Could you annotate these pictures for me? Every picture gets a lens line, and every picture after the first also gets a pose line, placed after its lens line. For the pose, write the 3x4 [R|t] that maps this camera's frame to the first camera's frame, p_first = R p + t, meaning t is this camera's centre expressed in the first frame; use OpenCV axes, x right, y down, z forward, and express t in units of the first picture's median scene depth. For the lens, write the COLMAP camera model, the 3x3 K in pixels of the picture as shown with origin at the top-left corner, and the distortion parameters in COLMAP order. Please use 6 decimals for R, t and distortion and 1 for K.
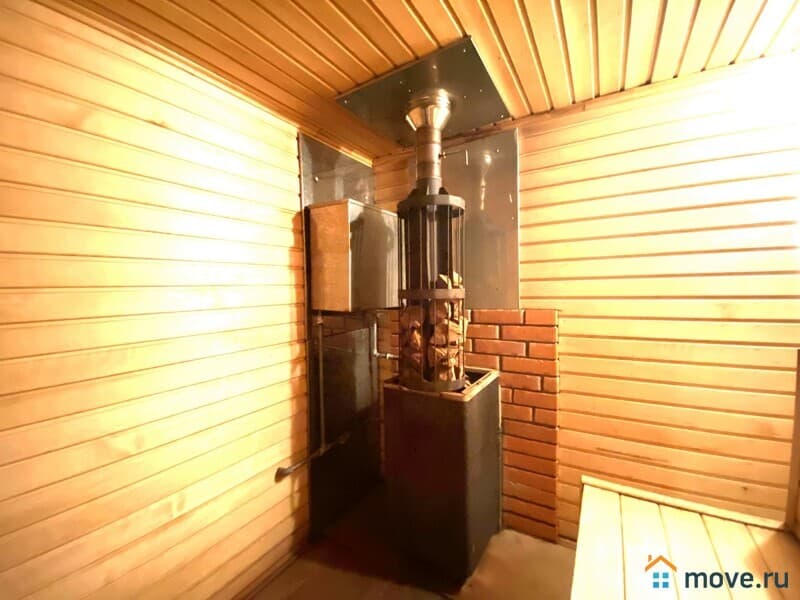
lens RADIAL K [[322.3, 0, 400.0], [0, 322.3, 300.0], [0, 0, 1]] dist [0.022211, -0.019332]
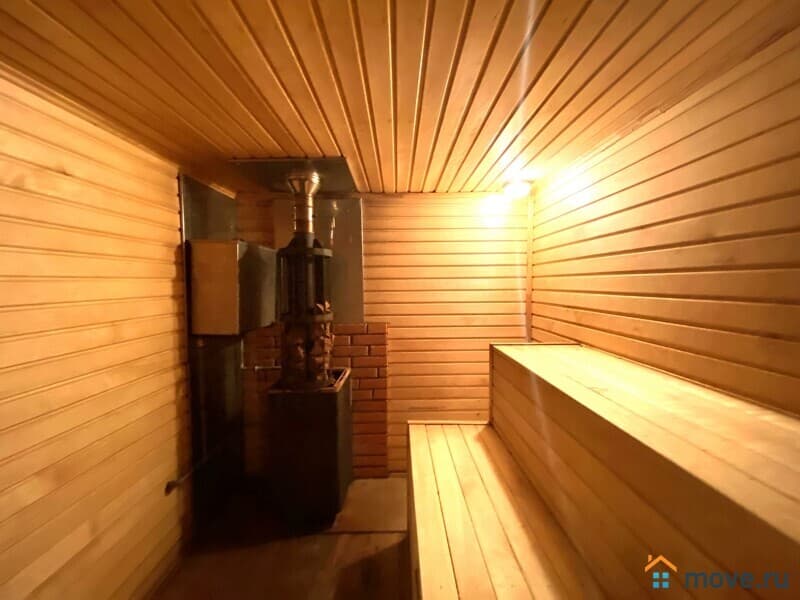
lens RADIAL K [[322.3, 0, 400.0], [0, 322.3, 300.0], [0, 0, 1]] dist [0.022211, -0.019332]
pose [[0.844501, -0.016085, 0.535313, -0.276858], [0.010627, 0.999855, 0.013279, -0.097423], [-0.535449, -0.005526, 0.844549, -0.315870]]
